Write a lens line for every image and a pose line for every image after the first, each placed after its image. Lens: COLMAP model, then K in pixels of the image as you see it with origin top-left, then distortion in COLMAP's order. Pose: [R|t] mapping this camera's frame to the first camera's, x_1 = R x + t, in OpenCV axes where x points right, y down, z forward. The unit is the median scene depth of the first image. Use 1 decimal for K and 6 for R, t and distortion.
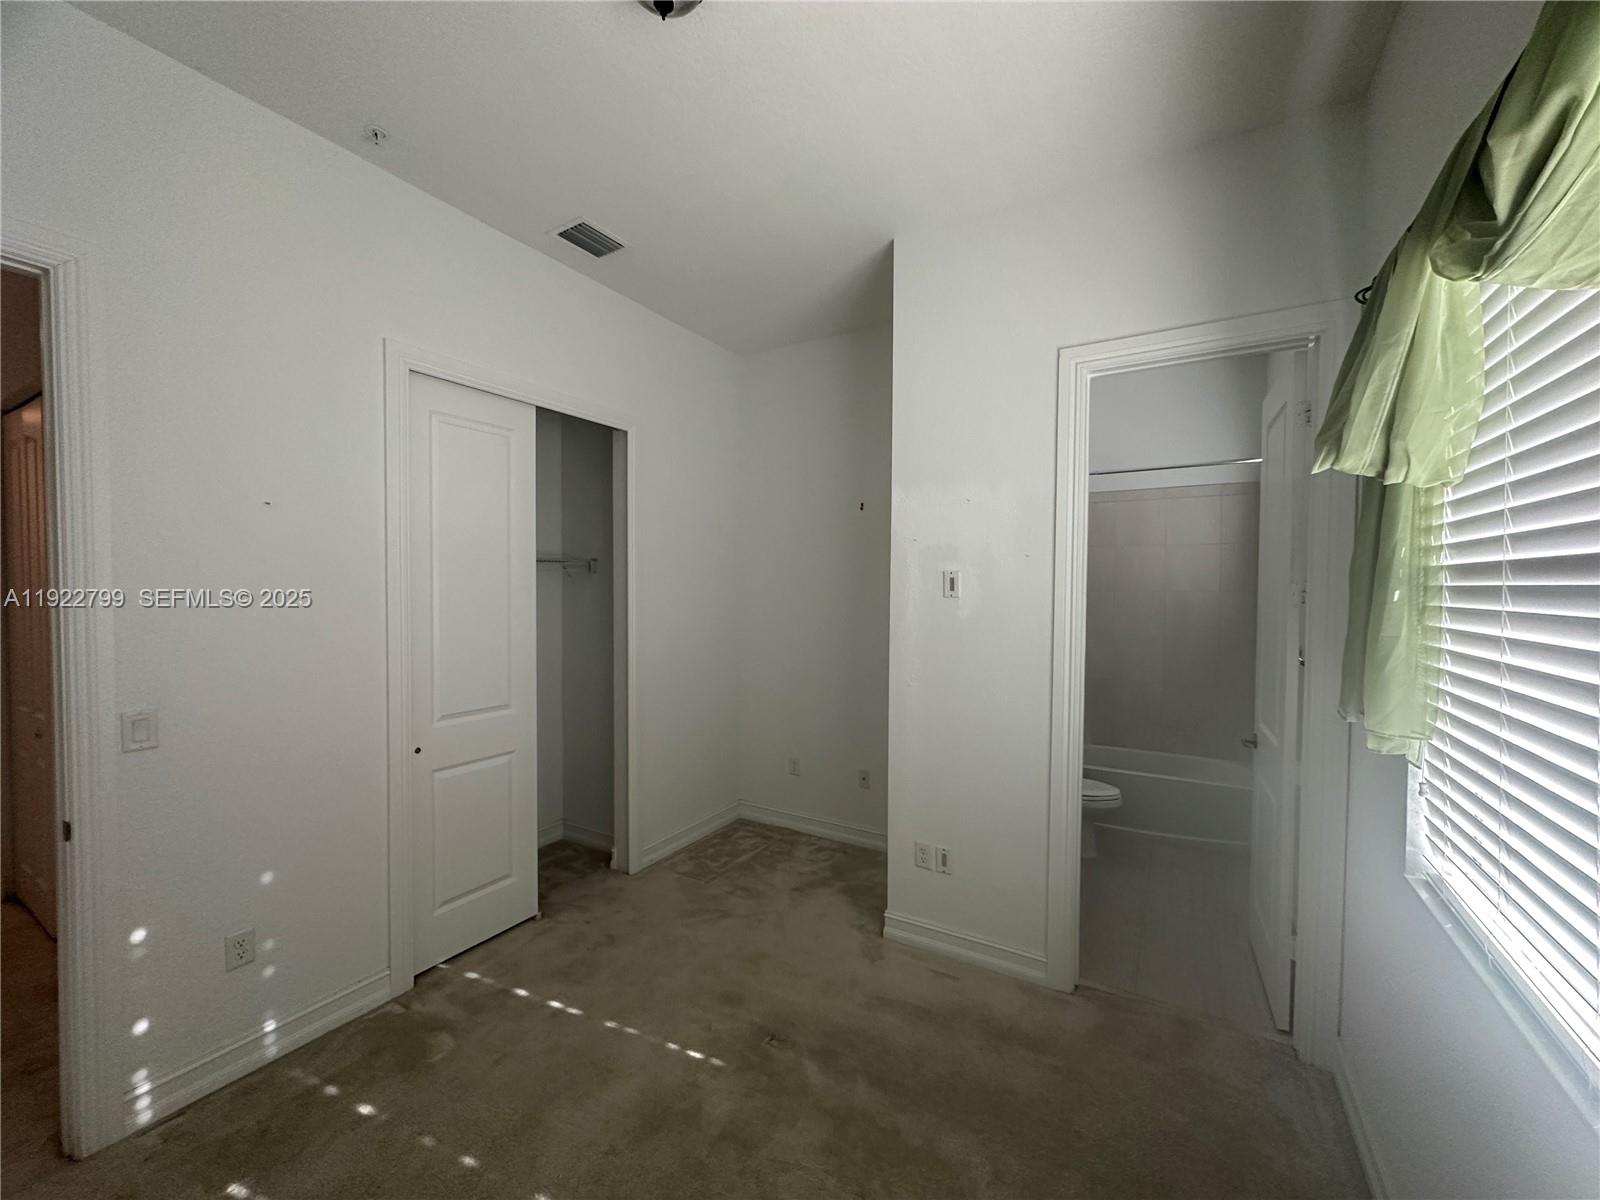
lens RADIAL K [[639.2, 0, 800.0], [0, 639.2, 600.0], [0, 0, 1]] dist [-0.000054, -0.000044]
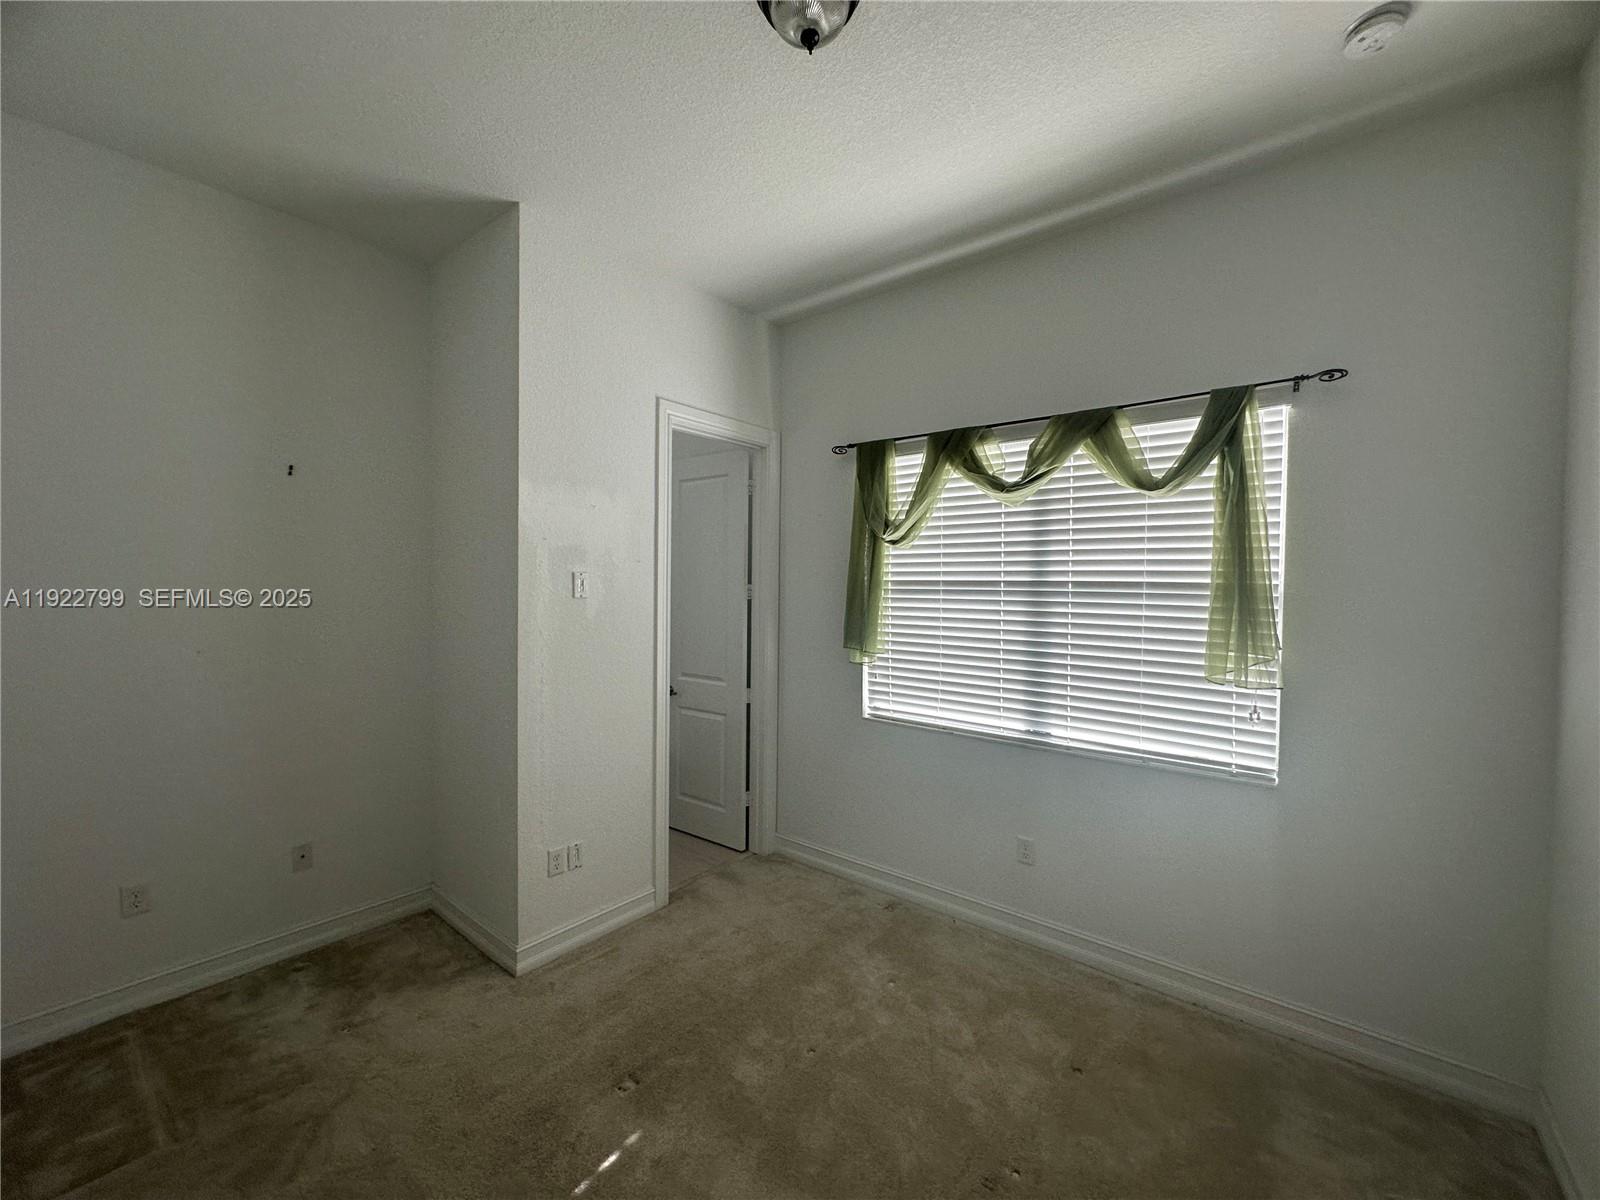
lens RADIAL K [[639.2, 0, 800.0], [0, 639.2, 600.0], [0, 0, 1]] dist [-0.000054, -0.000044]
pose [[0.145967, -0.027035, 0.988920, -0.699342], [0.012211, 0.999600, 0.025524, -0.021956], [-0.989214, 0.008350, 0.146239, 0.477493]]
